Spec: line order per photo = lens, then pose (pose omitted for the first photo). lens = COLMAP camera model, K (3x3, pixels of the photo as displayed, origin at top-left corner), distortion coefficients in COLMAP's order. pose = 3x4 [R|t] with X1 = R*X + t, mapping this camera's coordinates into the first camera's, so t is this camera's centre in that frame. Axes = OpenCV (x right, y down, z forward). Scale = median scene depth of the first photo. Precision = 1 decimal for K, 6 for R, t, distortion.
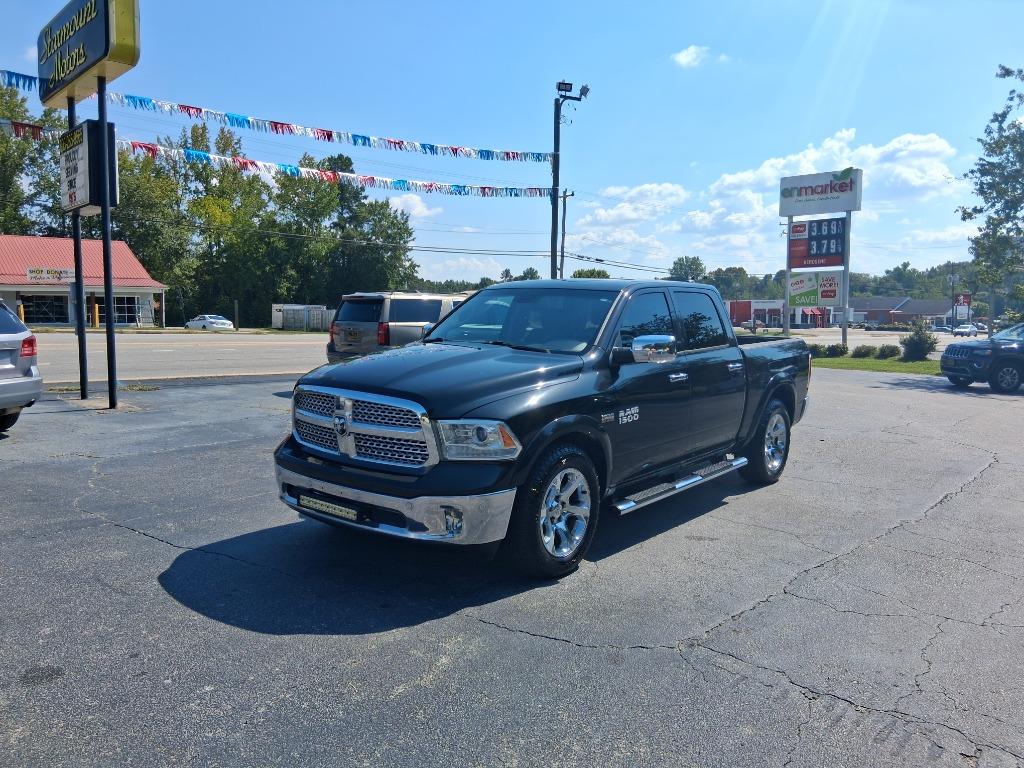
lens RADIAL K [[794.7, 0, 520.0], [0, 794.7, 384.2], [0, 0, 1]] dist [0.098208, -0.196063]
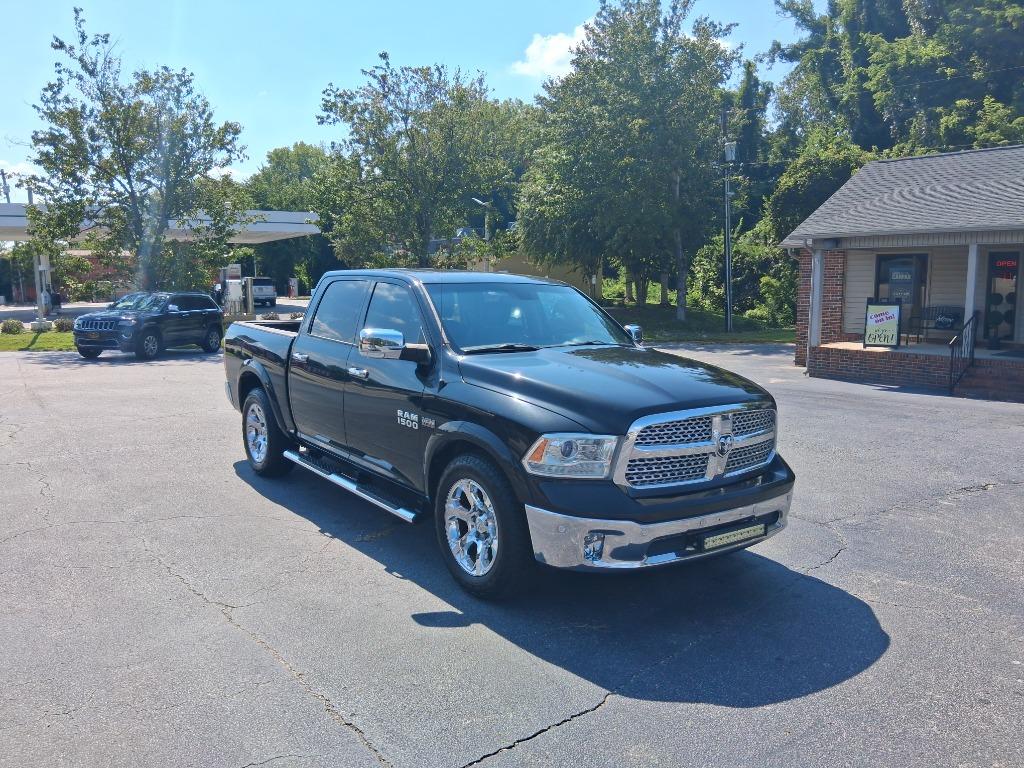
lens RADIAL K [[768.6, 0, 512.0], [0, 768.6, 384.0], [0, 0, 1]] dist [0.078254, -0.116650]
pose [[0.238324, -0.137194, 0.961447, -0.192379], [0.087737, 0.988965, 0.119373, -0.024284], [-0.967214, 0.055905, 0.247731, 0.167434]]
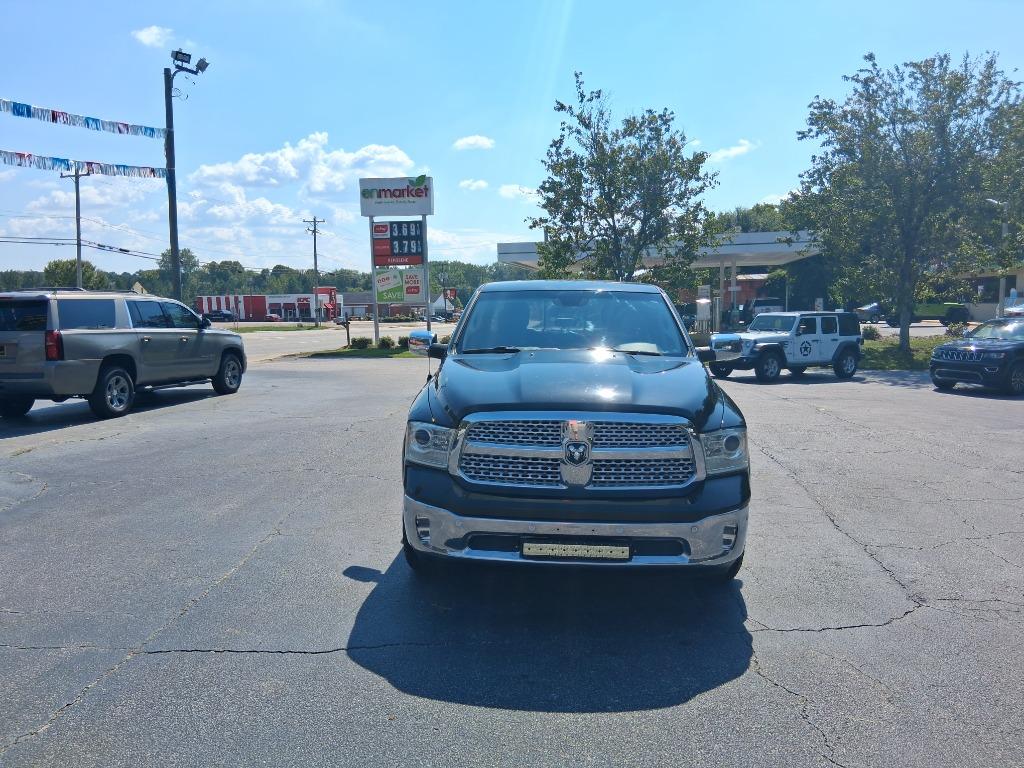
lens RADIAL K [[769.9, 0, 526.7], [0, 769.9, 388.3], [0, 0, 1]] dist [0.095517, -0.159307]
pose [[0.796228, -0.080916, 0.599562, -0.134547], [0.070845, 0.996668, 0.040426, -0.010118], [-0.600835, 0.010288, 0.799307, 0.063656]]
